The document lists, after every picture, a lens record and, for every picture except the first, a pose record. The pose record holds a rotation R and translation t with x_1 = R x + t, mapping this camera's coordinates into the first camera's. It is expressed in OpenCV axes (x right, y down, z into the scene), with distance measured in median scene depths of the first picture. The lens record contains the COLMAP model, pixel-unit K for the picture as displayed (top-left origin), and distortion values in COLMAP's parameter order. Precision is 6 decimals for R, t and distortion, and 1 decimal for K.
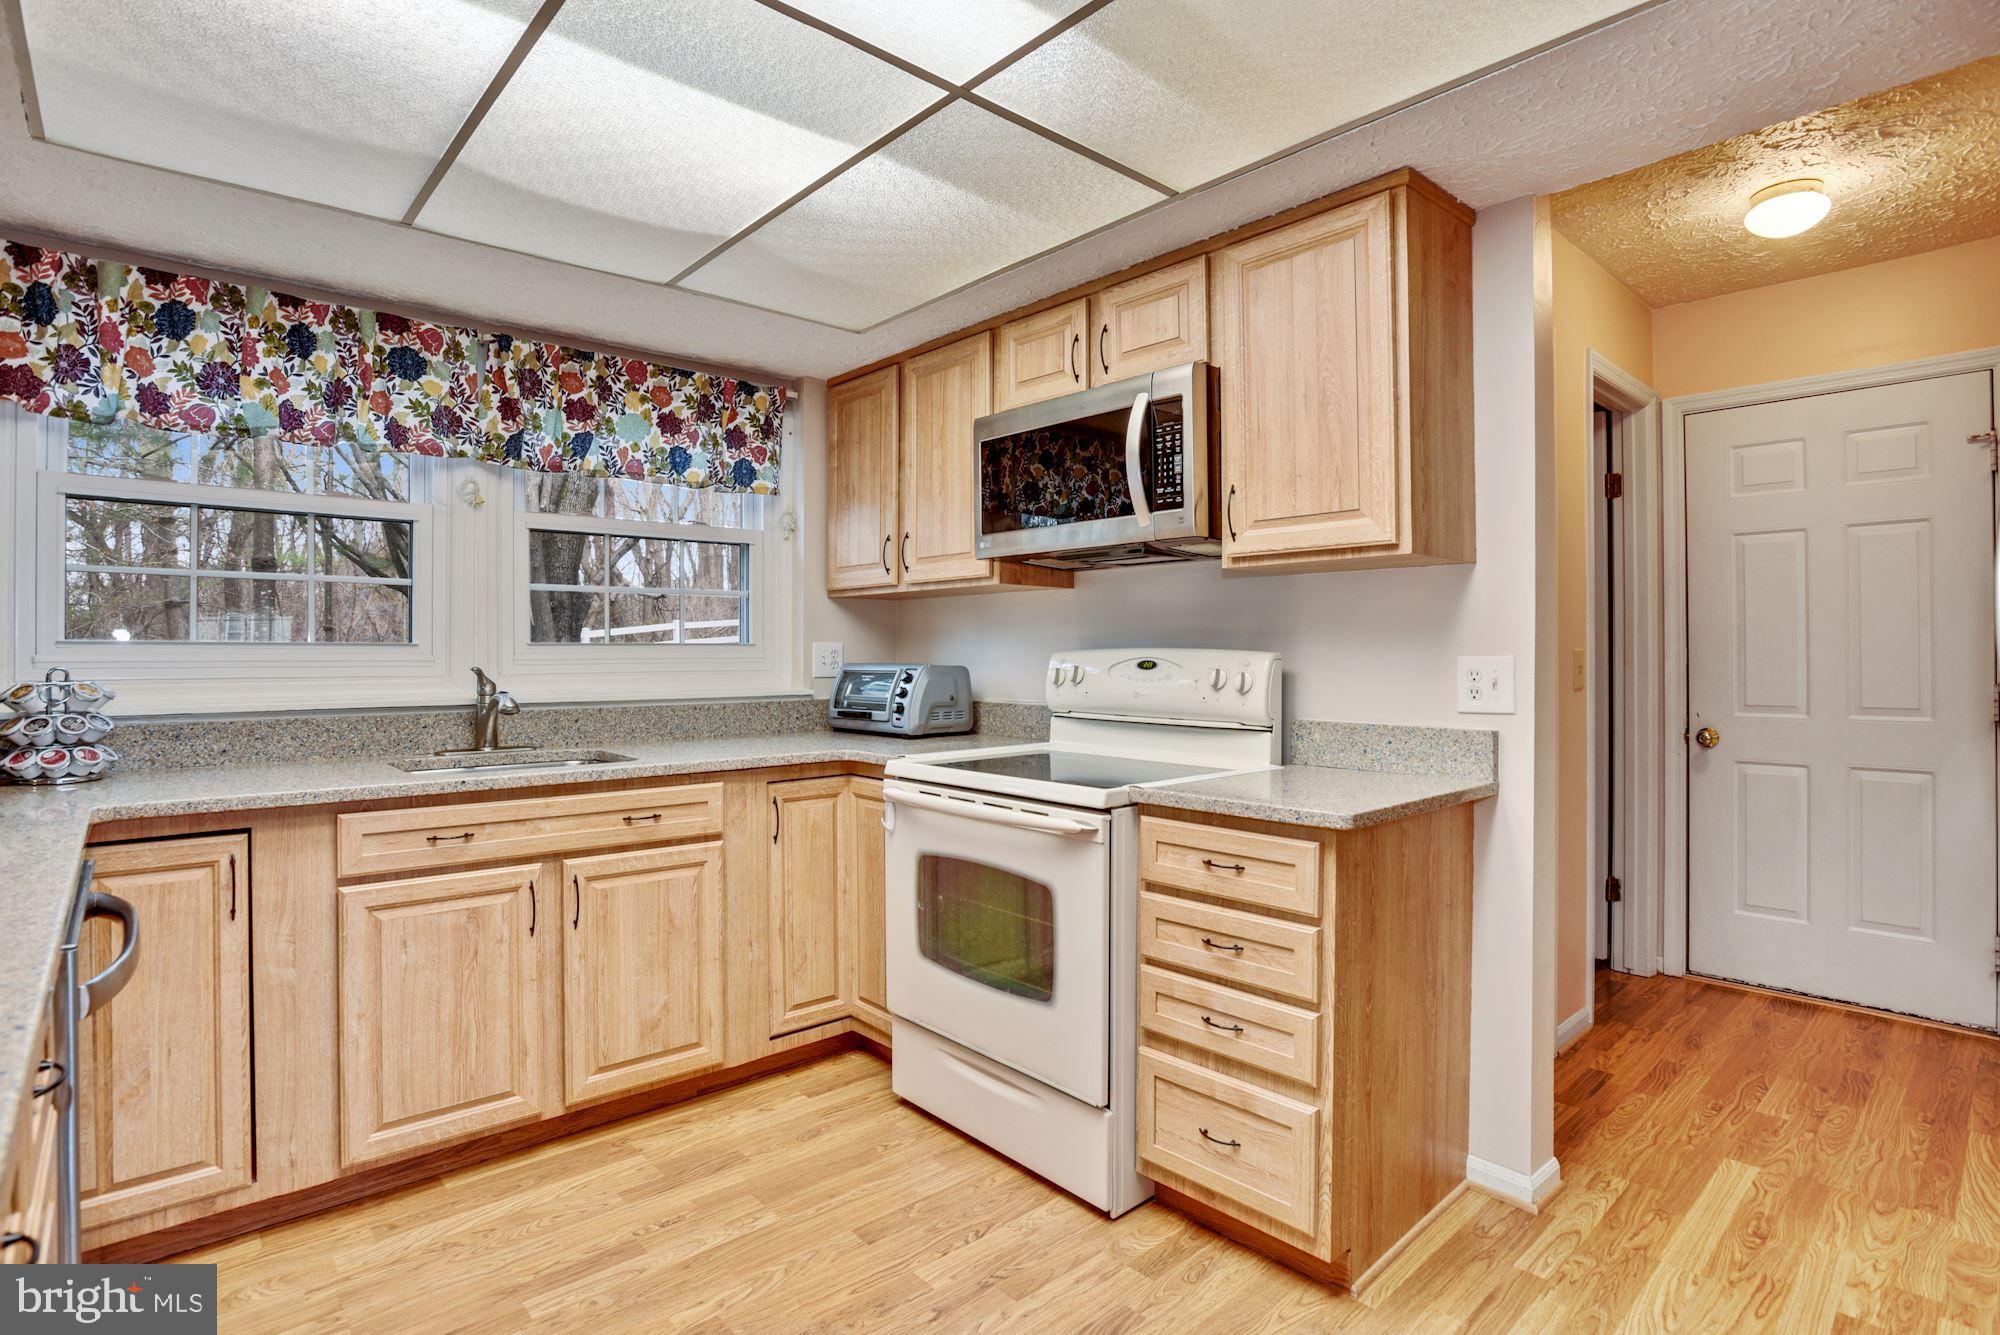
lens RADIAL K [[977.5, 0, 1017.7], [0, 977.5, 661.4], [0, 0, 1]] dist [-0.030934, 0.007008]
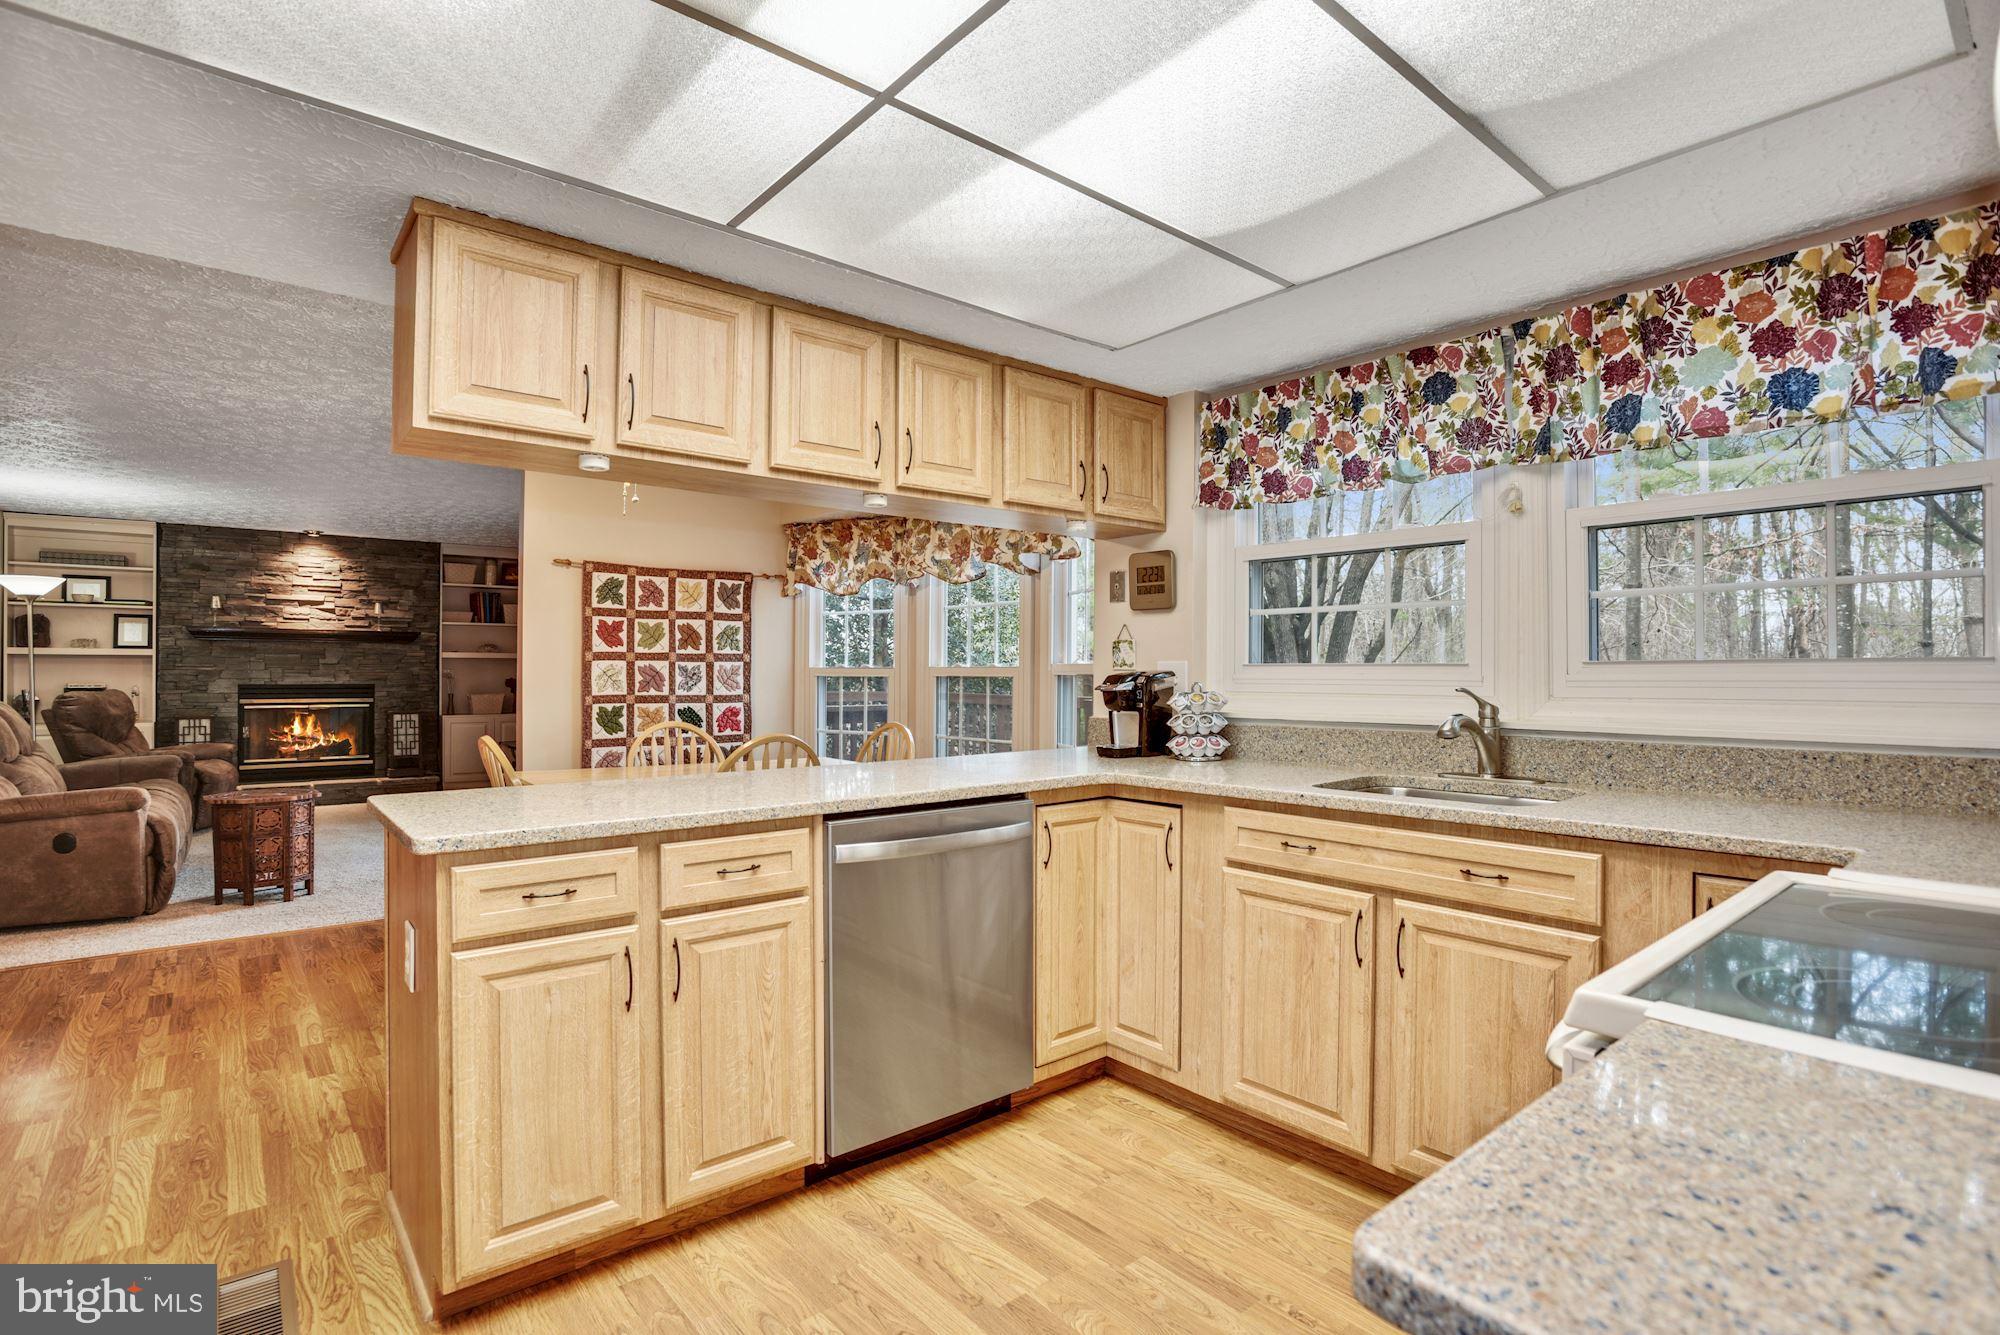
lens RADIAL K [[977.5, 0, 1001.0], [0, 977.5, 676.5], [0, 0, 1]] dist [-0.030934, 0.007008]
pose [[-0.023196, 0.003516, -0.999725, 0.405544], [-0.008908, 0.999953, 0.003724, -0.004730], [0.999691, 0.008992, -0.023163, 0.569893]]
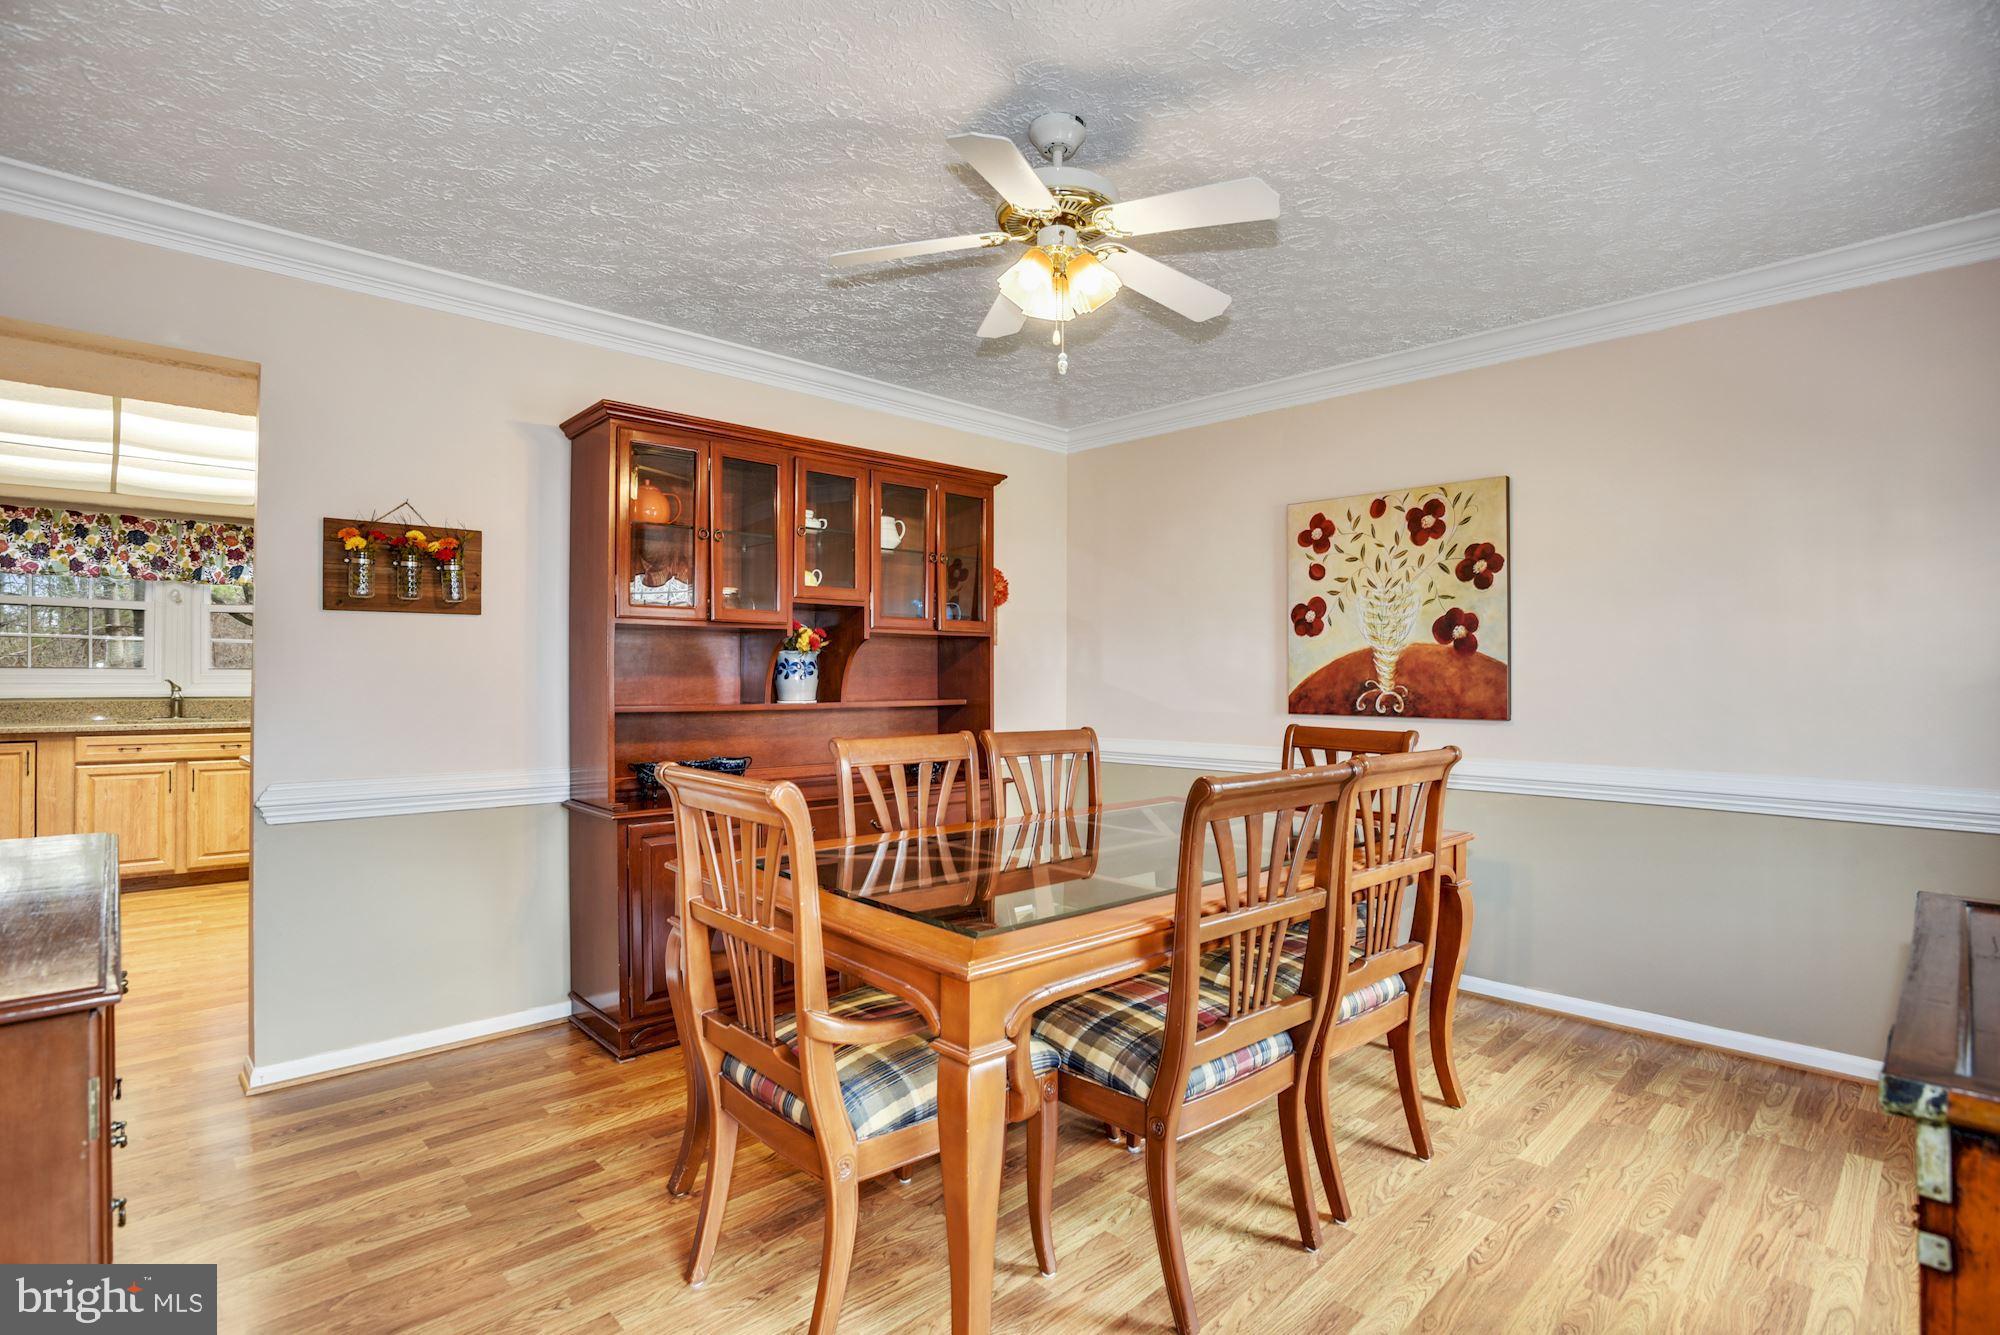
lens RADIAL K [[977.5, 0, 1051.2], [0, 977.5, 685.0], [0, 0, 1]] dist [-0.030934, 0.007008]
pose [[0.999291, 0.008001, 0.036791, 1.333694], [-0.007854, 0.999961, -0.004126, 0.011504], [-0.036823, 0.003834, 0.999314, -1.206935]]
